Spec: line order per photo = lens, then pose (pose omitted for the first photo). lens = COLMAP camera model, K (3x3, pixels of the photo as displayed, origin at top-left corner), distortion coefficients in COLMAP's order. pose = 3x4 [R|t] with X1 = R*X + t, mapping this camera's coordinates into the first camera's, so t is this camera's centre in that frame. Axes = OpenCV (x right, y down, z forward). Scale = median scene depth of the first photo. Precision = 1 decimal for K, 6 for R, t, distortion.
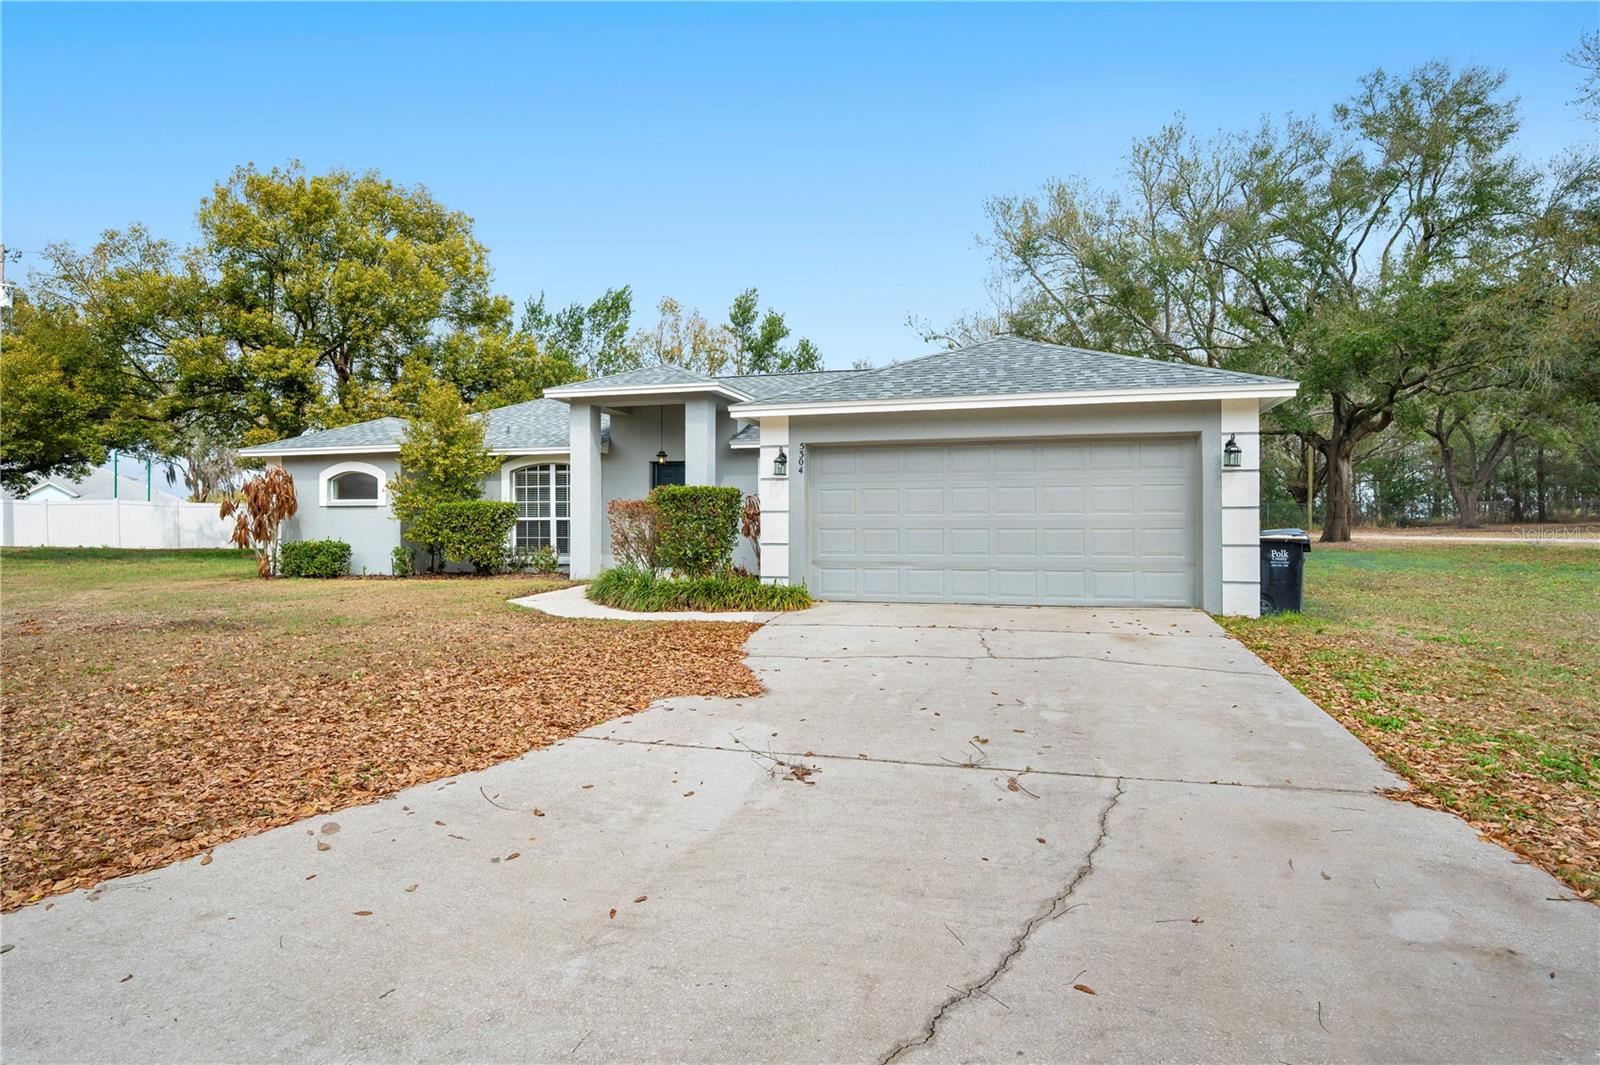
lens RADIAL K [[870.1, 0, 810.7], [0, 870.1, 501.1], [0, 0, 1]] dist [0.003378, -0.001912]
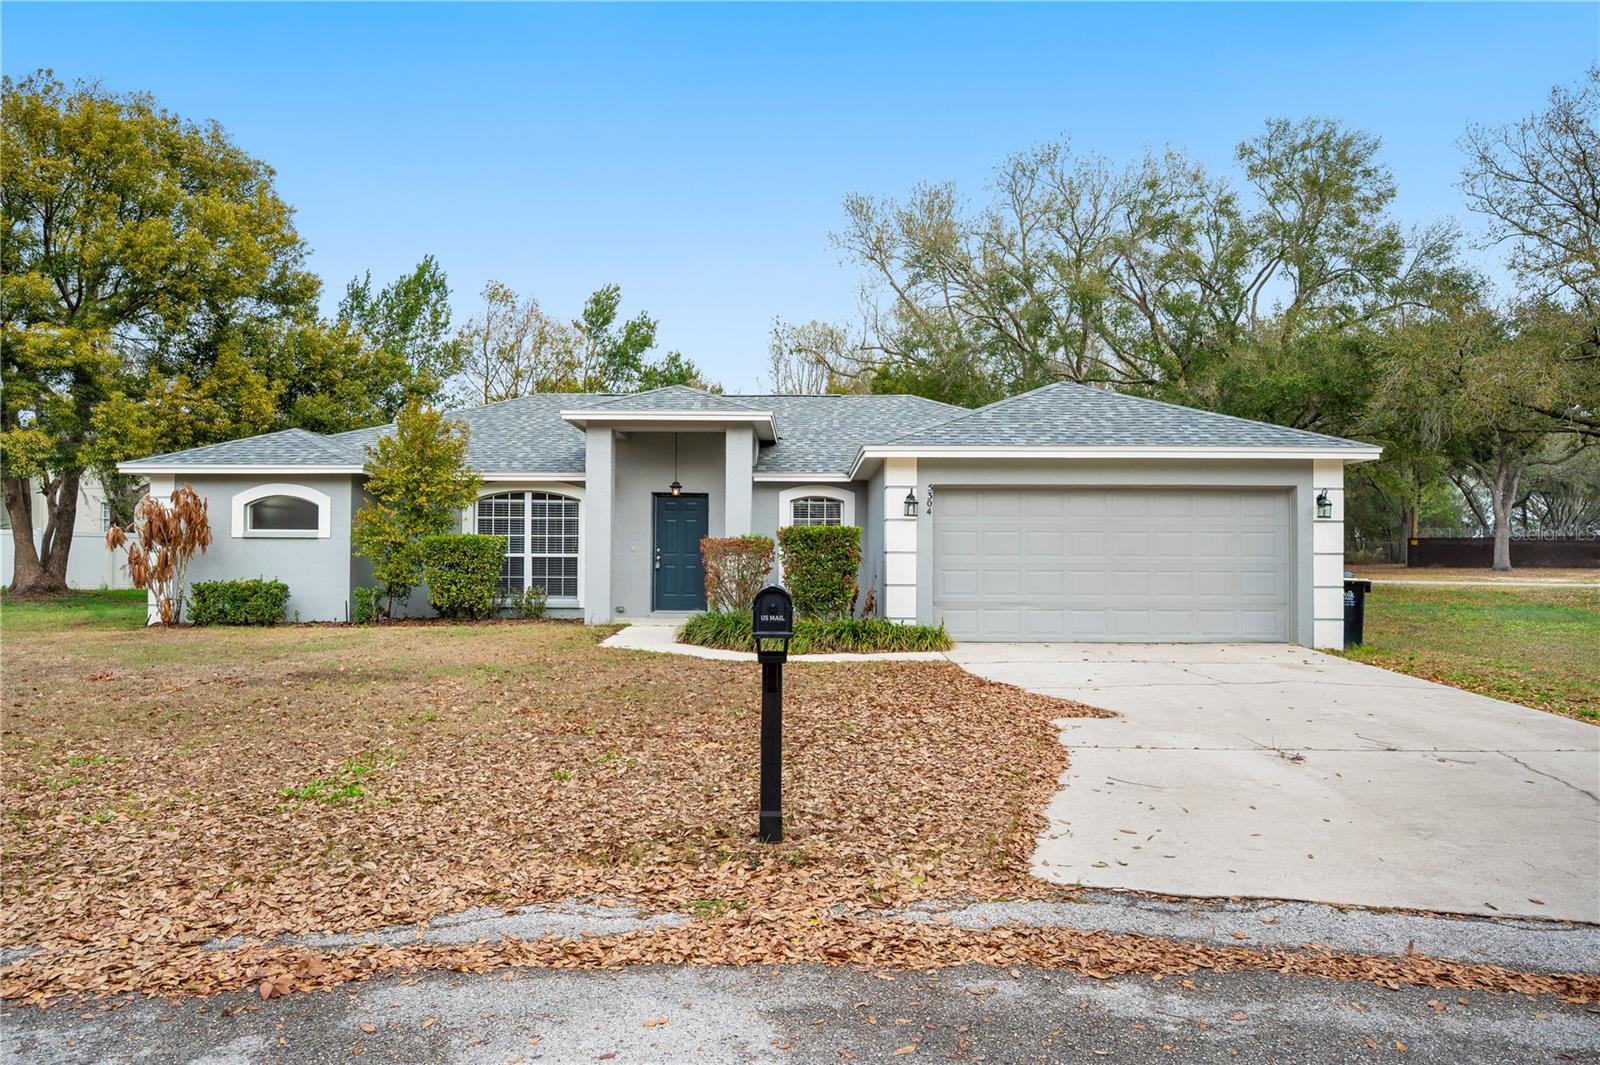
lens RADIAL K [[1069.4, 0, 804.9], [0, 1069.4, 525.3], [0, 0, 1]] dist [0.000075, -0.003218]
pose [[0.964948, 0.016064, 0.261948, -0.311016], [-0.014424, 0.999862, -0.008183, -0.004891], [-0.262044, 0.004118, 0.965047, -0.099410]]
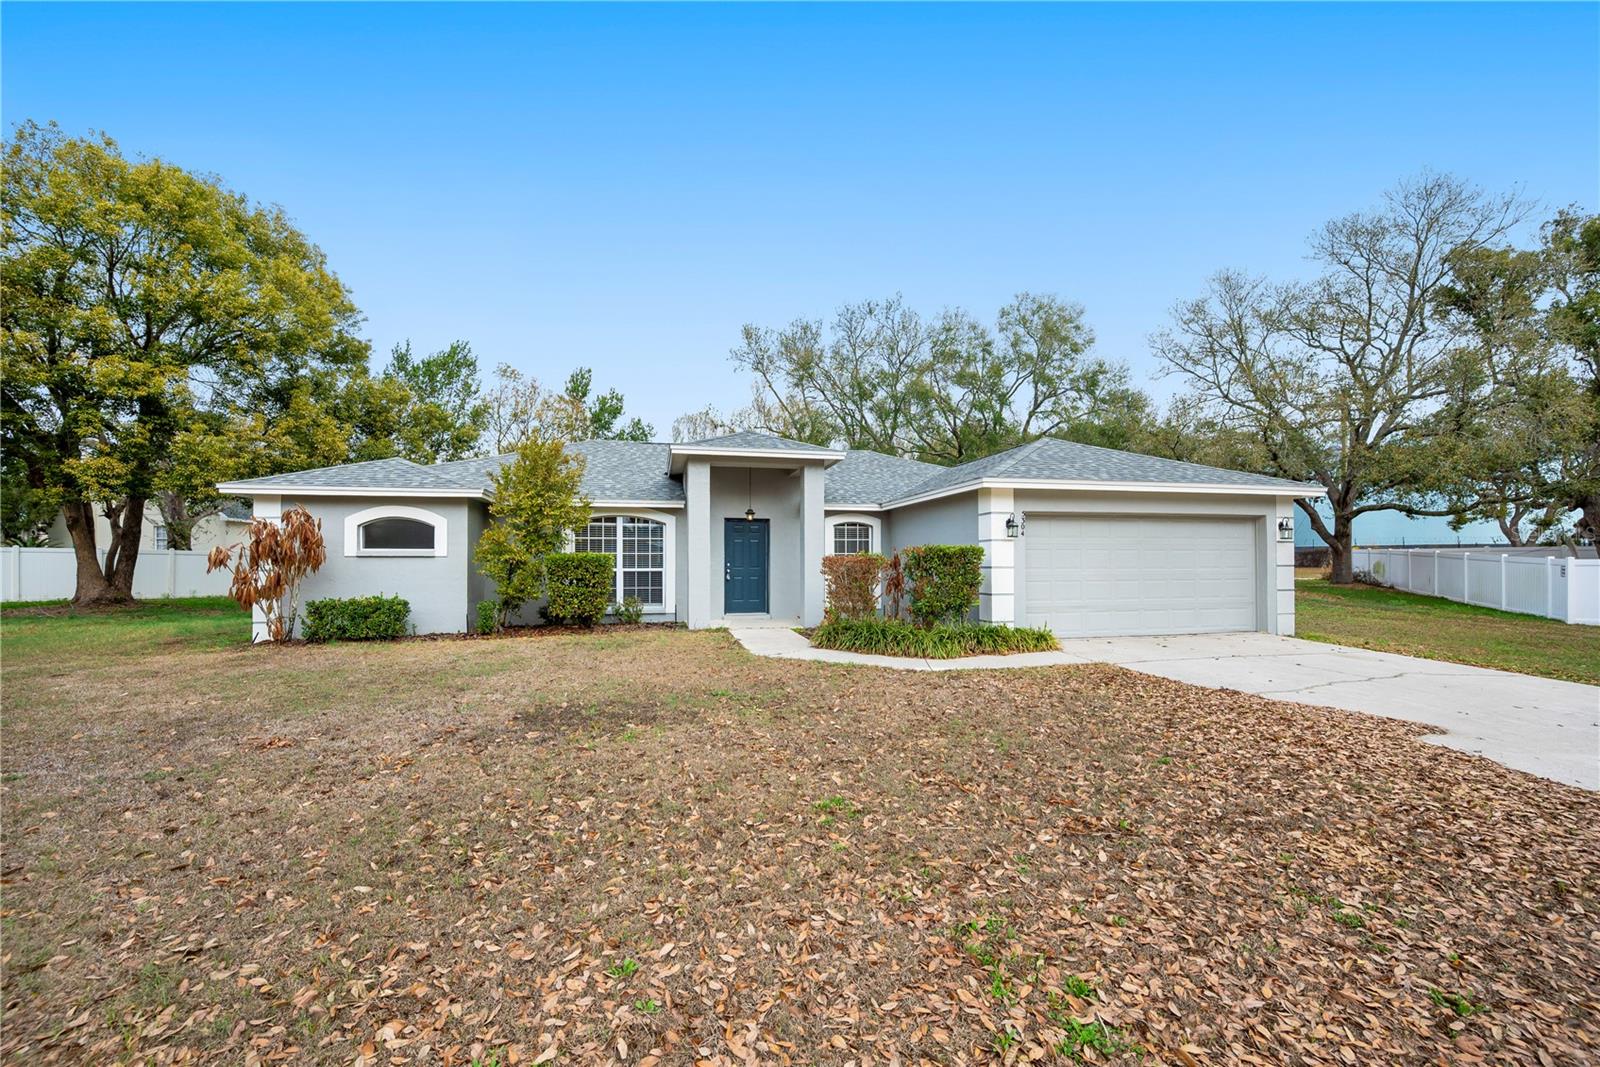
lens RADIAL K [[636.6, 0, 801.5], [0, 636.6, 550.4], [0, 0, 1]] dist [-0.002244, 0.000796]
pose [[0.881366, 0.010857, 0.472310, -0.464671], [-0.011818, 0.999930, -0.000933, -0.004708], [-0.472287, -0.004760, 0.881432, 0.238508]]
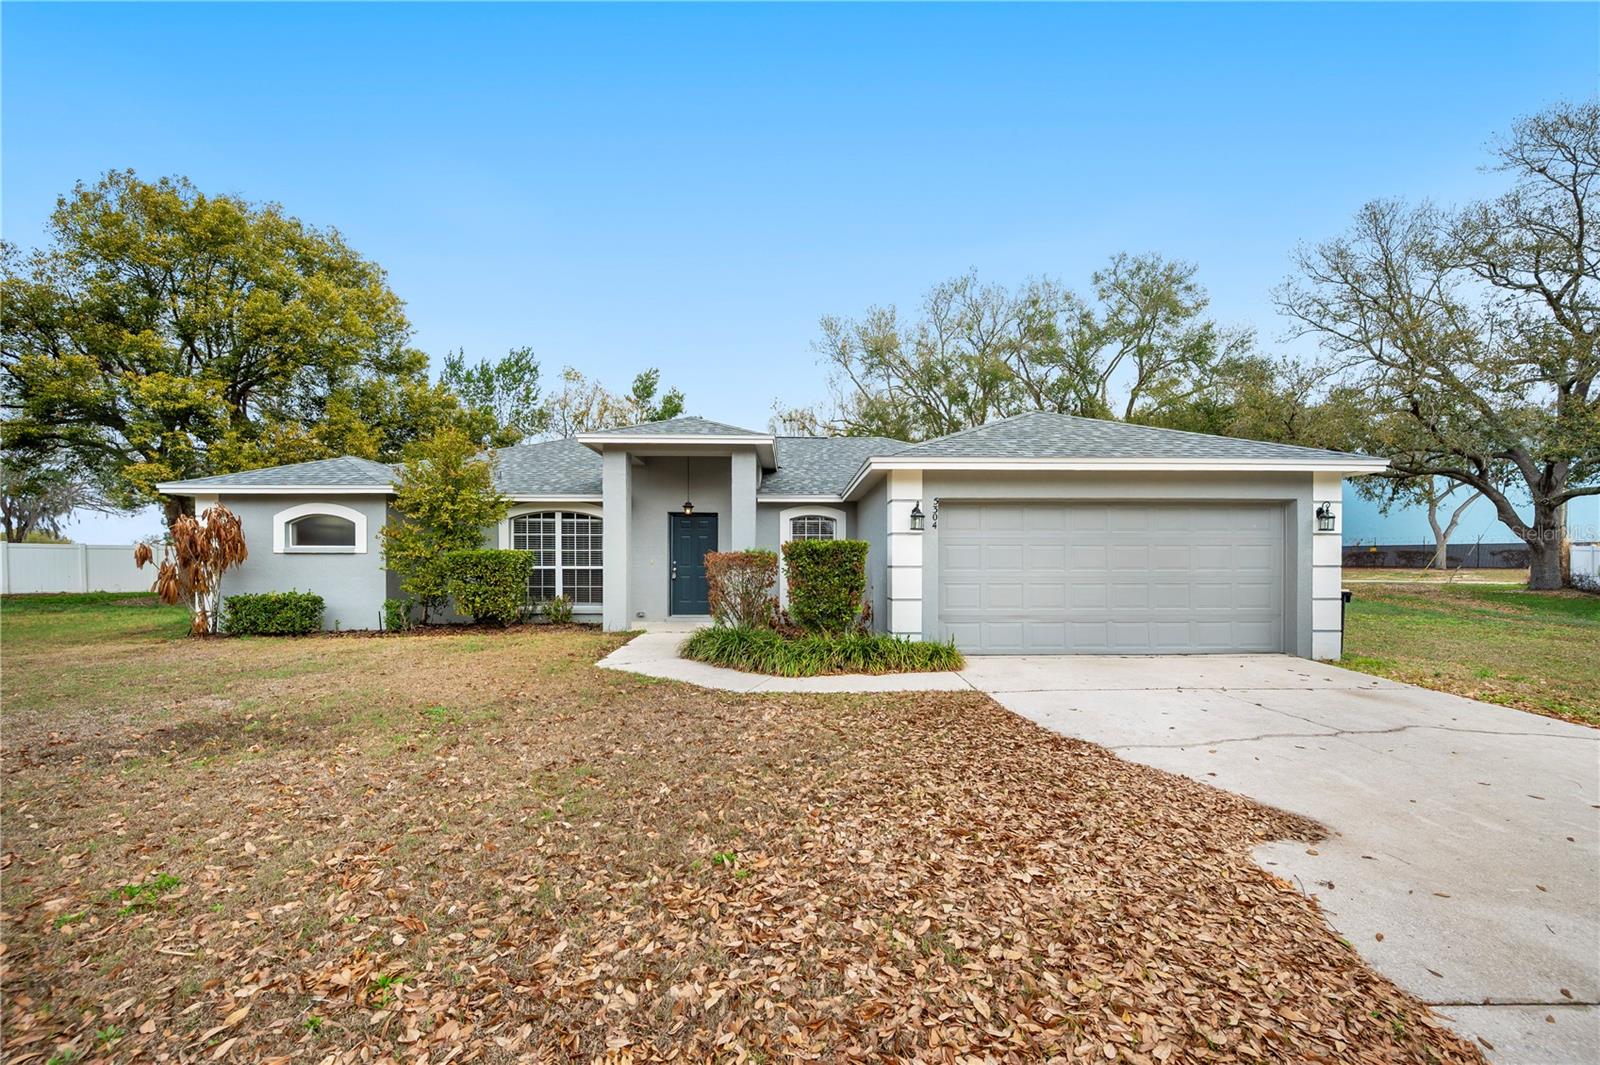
lens RADIAL K [[641.5, 0, 808.9], [0, 641.5, 555.7], [0, 0, 1]] dist [0.003384, -0.000748]
pose [[0.956385, 0.007121, 0.292021, -0.238855], [-0.011056, 0.999869, 0.011827, -0.004998], [-0.291899, -0.014540, 0.956339, 0.225189]]
